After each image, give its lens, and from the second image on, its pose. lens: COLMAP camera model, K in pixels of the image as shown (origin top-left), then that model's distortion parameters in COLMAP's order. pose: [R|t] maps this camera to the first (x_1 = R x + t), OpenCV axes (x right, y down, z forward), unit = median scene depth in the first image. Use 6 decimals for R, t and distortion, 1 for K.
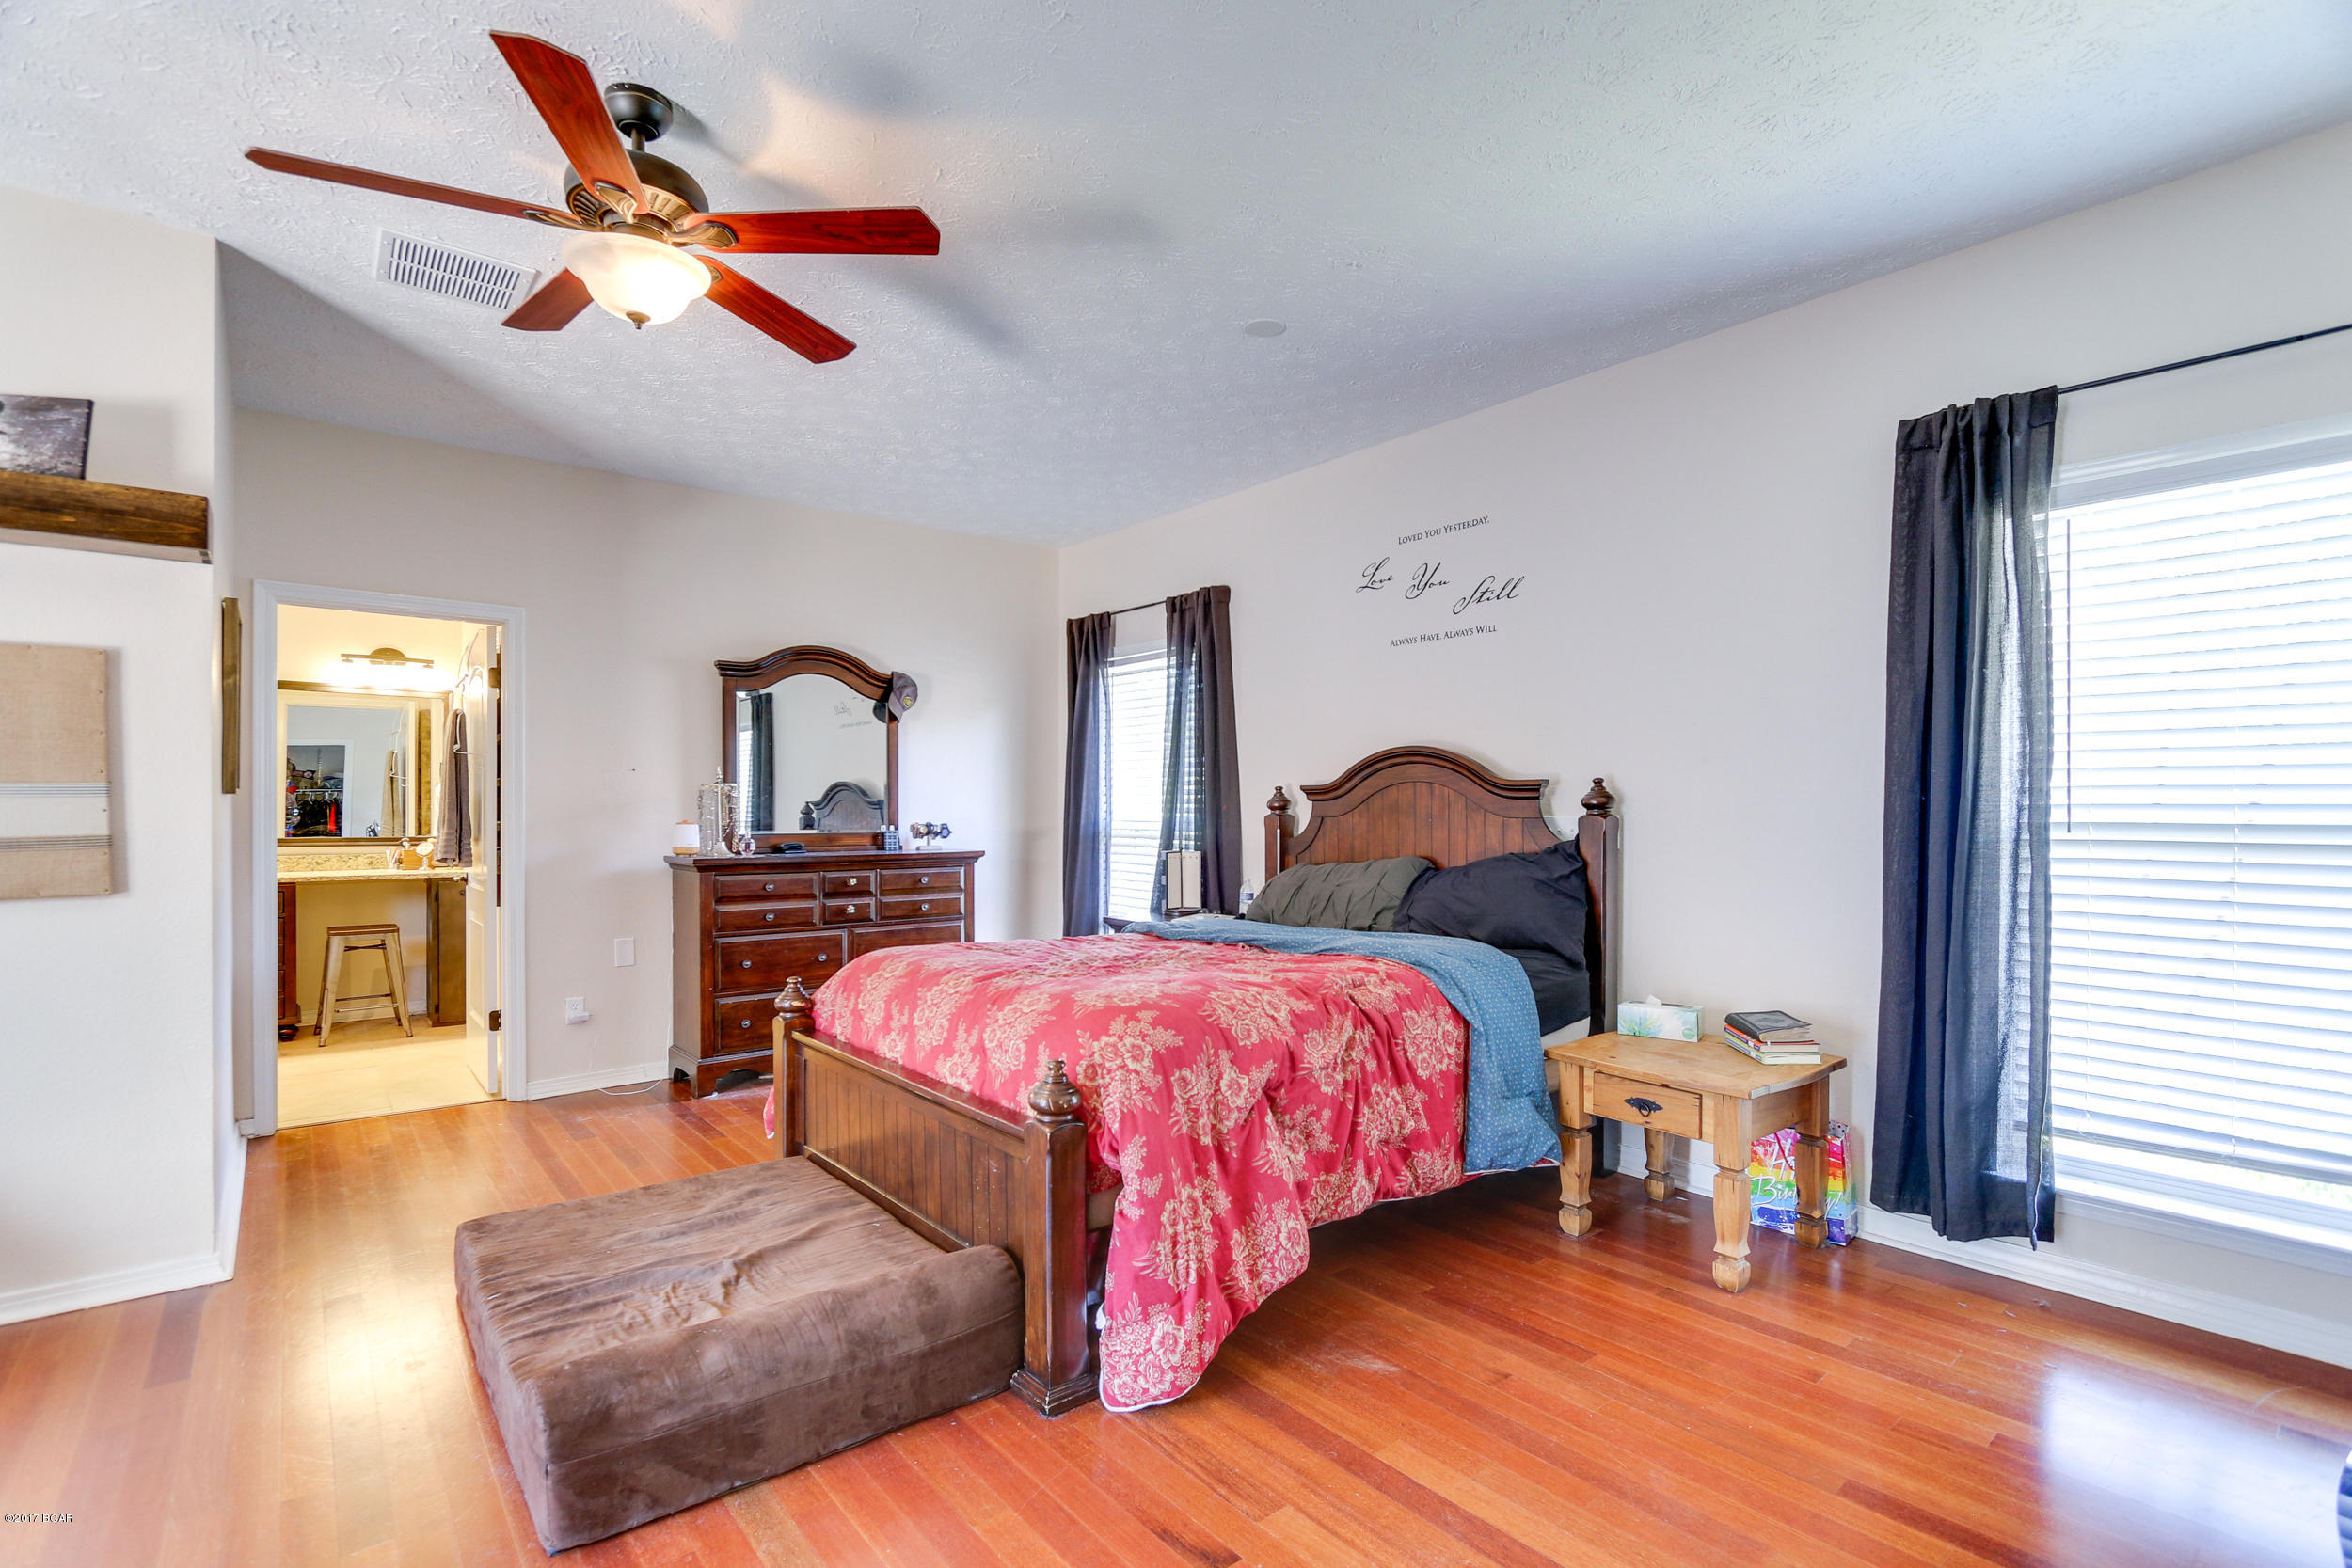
lens RADIAL K [[1095.7, 0, 1179.3], [0, 1095.7, 818.2], [0, 0, 1]] dist [-0.015174, 0.000840]
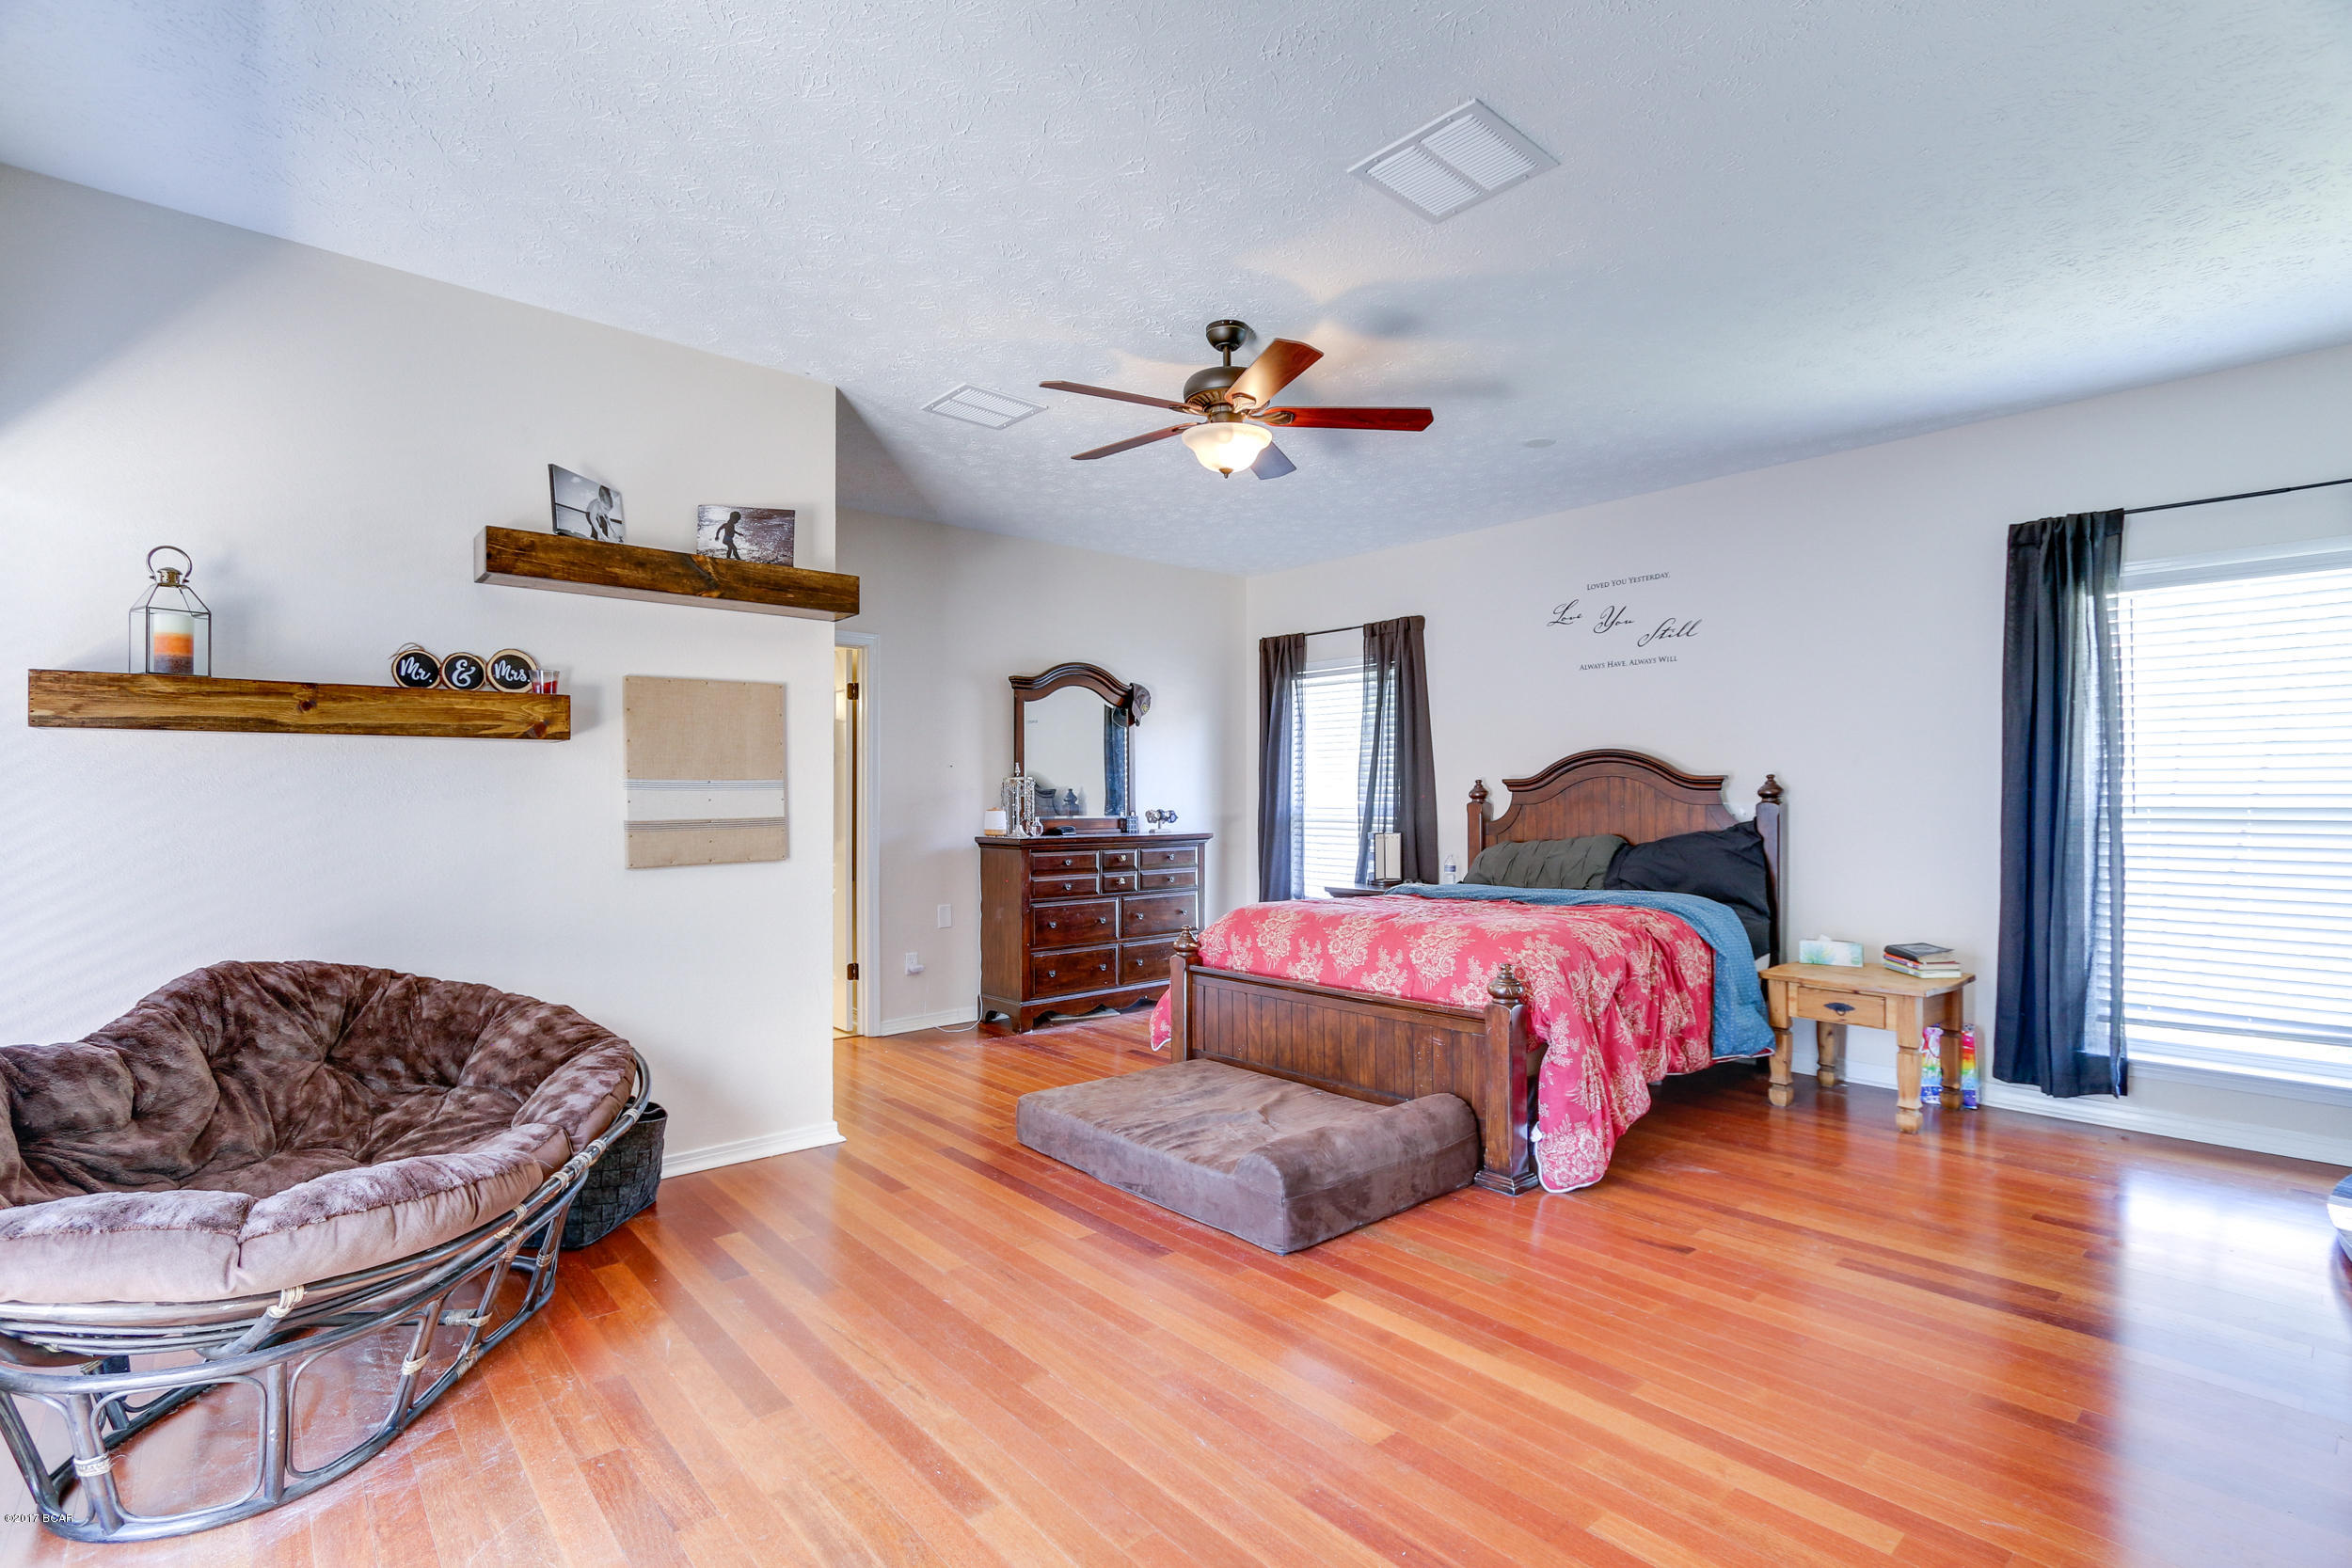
lens RADIAL K [[1094.6, 0, 1196.5], [0, 1094.6, 794.5], [0, 0, 1]] dist [-0.013062, 0.000781]
pose [[0.999464, -0.000641, 0.032721, -0.450831], [0.001019, 0.999933, -0.011512, 0.002551], [-0.032712, 0.011539, 0.999398, -0.383568]]
